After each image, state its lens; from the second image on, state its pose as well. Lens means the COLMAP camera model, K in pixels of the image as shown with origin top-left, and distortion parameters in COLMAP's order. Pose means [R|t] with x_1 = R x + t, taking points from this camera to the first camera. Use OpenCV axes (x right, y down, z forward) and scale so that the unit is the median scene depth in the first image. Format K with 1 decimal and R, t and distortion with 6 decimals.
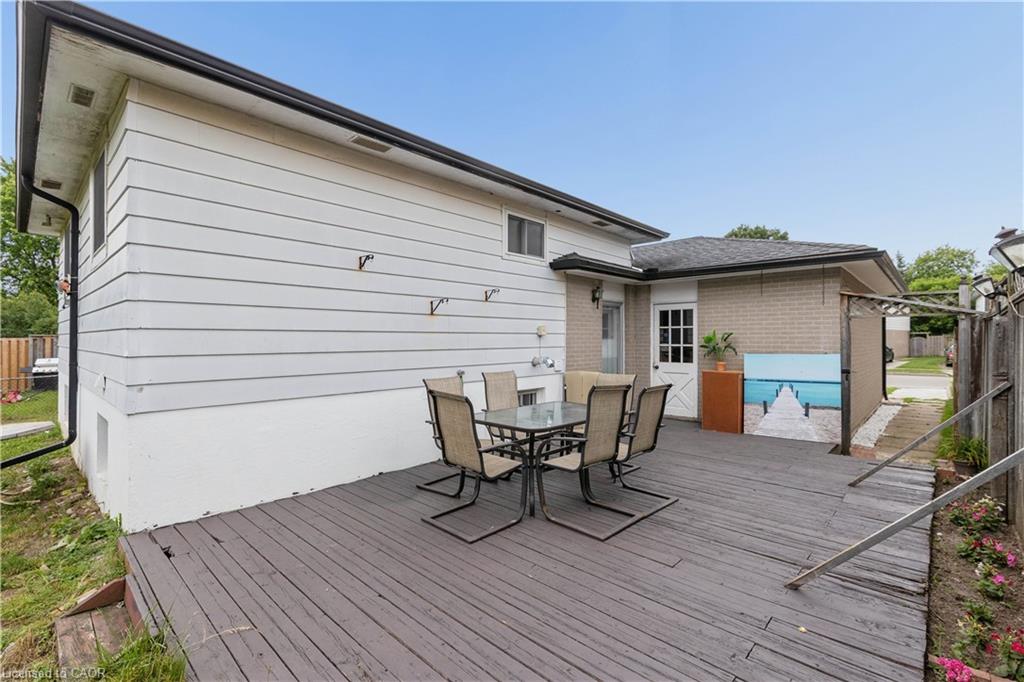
lens RADIAL K [[468.0, 0, 502.9], [0, 468.0, 341.0], [0, 0, 1]] dist [-0.000713, -0.002782]
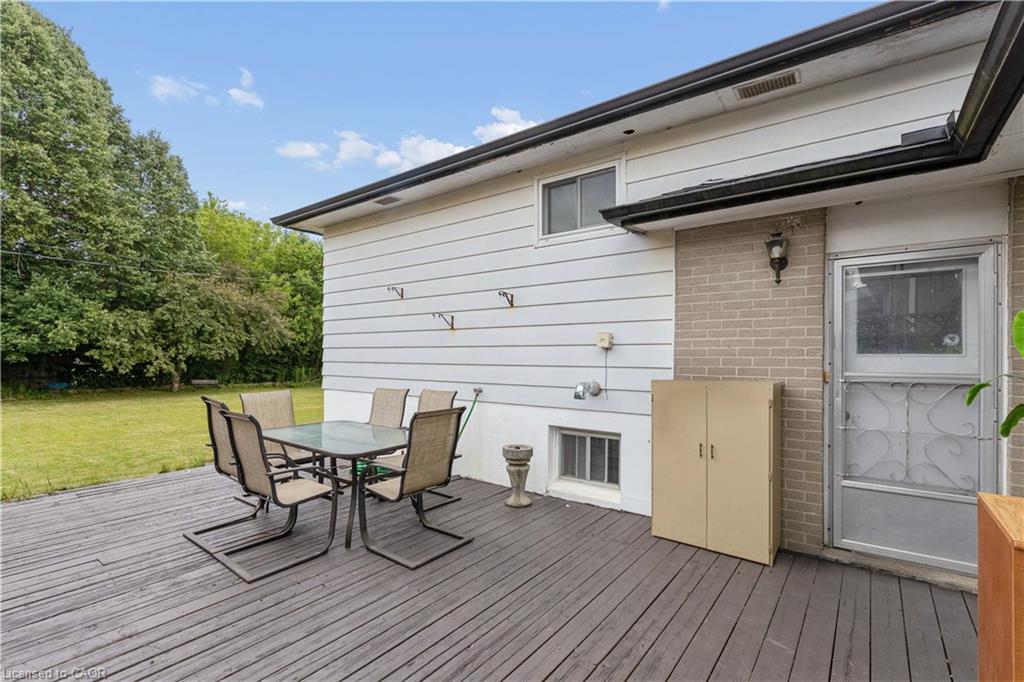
lens RADIAL K [[468.0, 0, 509.7], [0, 468.0, 347.2], [0, 0, 1]] dist [-0.000713, -0.002782]
pose [[0.106445, 0.010394, -0.994264, 0.711510], [0.014671, 0.999820, 0.012022, -0.022889], [0.994210, -0.015867, 0.106273, 0.828256]]
